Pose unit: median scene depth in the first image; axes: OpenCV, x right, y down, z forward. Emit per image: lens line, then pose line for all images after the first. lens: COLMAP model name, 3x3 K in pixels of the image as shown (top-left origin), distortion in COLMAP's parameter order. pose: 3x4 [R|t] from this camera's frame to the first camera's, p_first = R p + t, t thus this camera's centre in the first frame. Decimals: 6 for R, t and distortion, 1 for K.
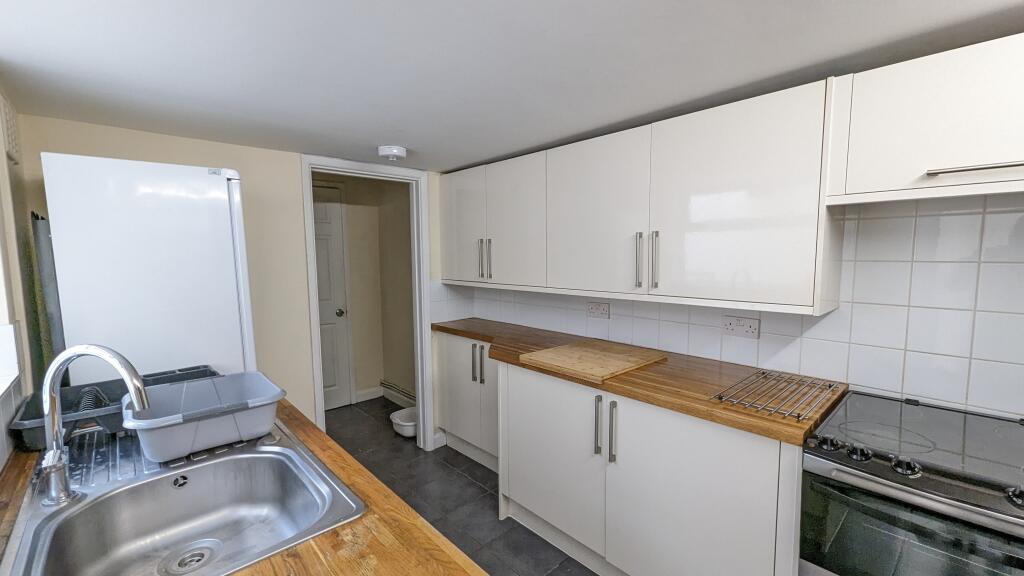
lens RADIAL K [[425.7, 0, 515.3], [0, 425.7, 291.5], [0, 0, 1]] dist [0.000676, -0.000252]
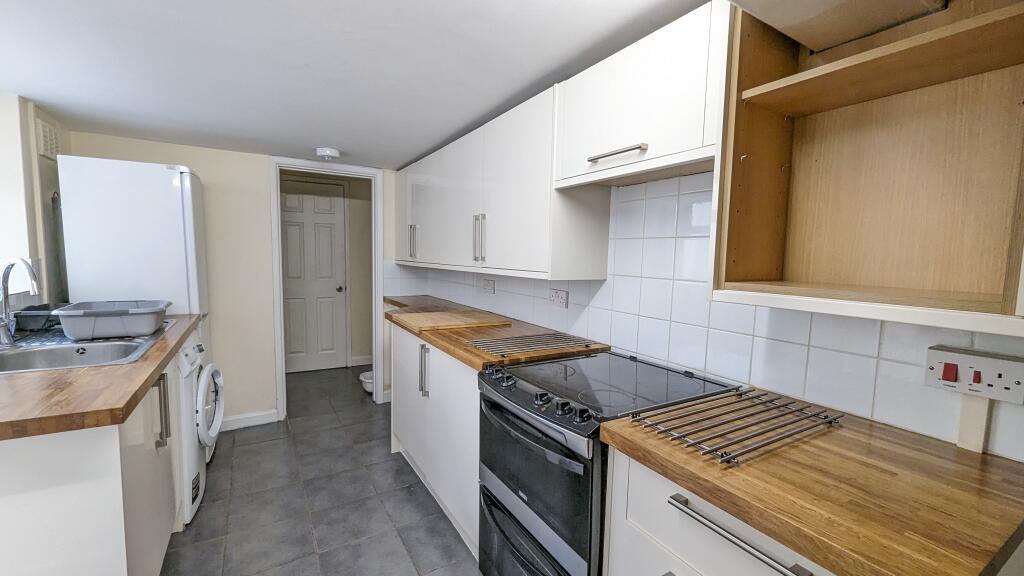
lens RADIAL K [[425.7, 0, 515.3], [0, 425.7, 291.5], [0, 0, 1]] dist [0.000676, -0.000252]
pose [[0.977950, 0.048650, -0.203093, 0.538947], [-0.050377, 0.998725, -0.003341, 0.062102], [0.202672, 0.013499, 0.979154, -0.126631]]
